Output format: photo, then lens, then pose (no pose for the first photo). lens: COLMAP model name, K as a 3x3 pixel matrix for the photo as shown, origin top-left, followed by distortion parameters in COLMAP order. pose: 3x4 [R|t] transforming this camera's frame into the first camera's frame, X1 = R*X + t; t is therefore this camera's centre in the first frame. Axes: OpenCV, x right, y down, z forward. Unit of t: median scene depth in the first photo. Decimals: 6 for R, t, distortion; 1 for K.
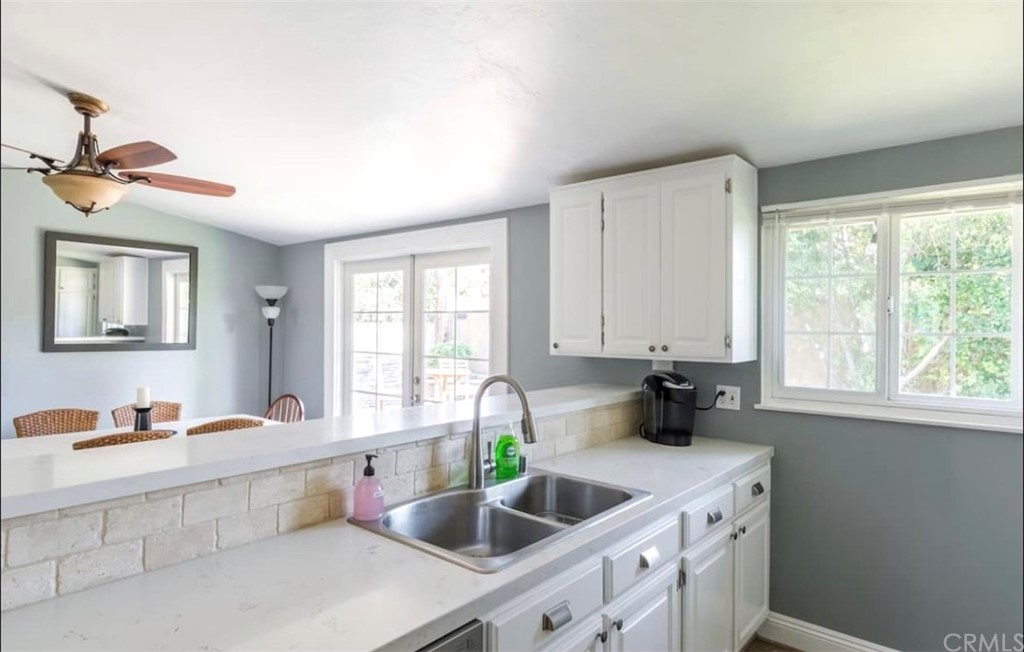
lens RADIAL K [[576.2, 0, 512.0], [0, 576.2, 326.0], [0, 0, 1]] dist [0.006639, 0.001180]
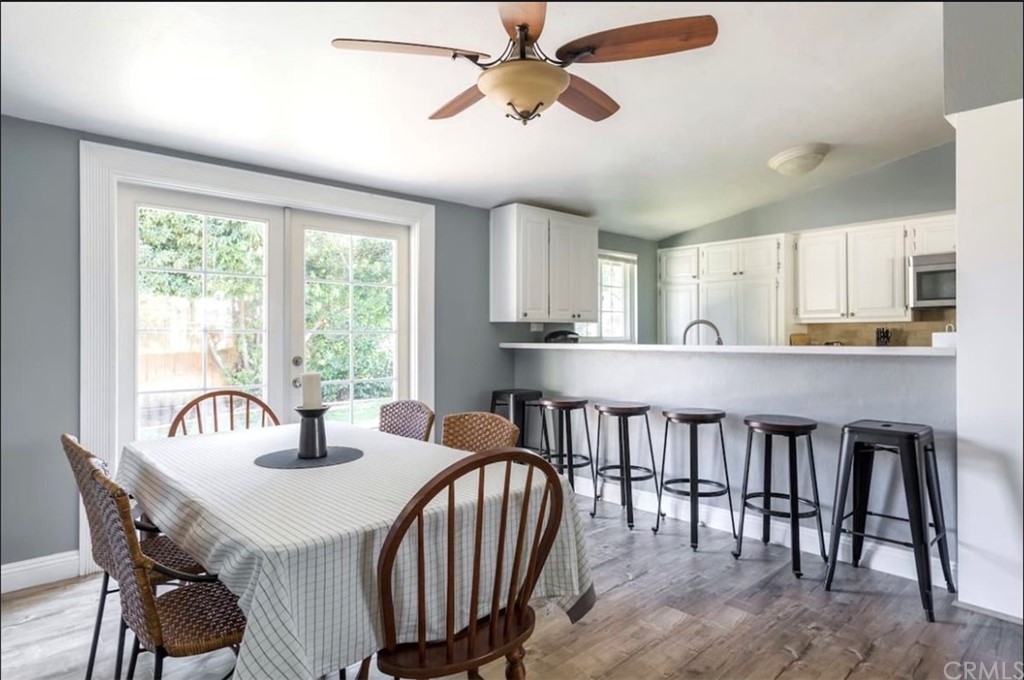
lens RADIAL K [[590.9, 0, 512.0], [0, 590.9, 340.0], [0, 0, 1]] dist [0.018797, -0.000223]
pose [[0.132642, -0.010802, 0.991105, -1.606595], [0.006007, 0.999931, 0.010094, 0.094587], [-0.991146, 0.004614, 0.132698, 0.960173]]
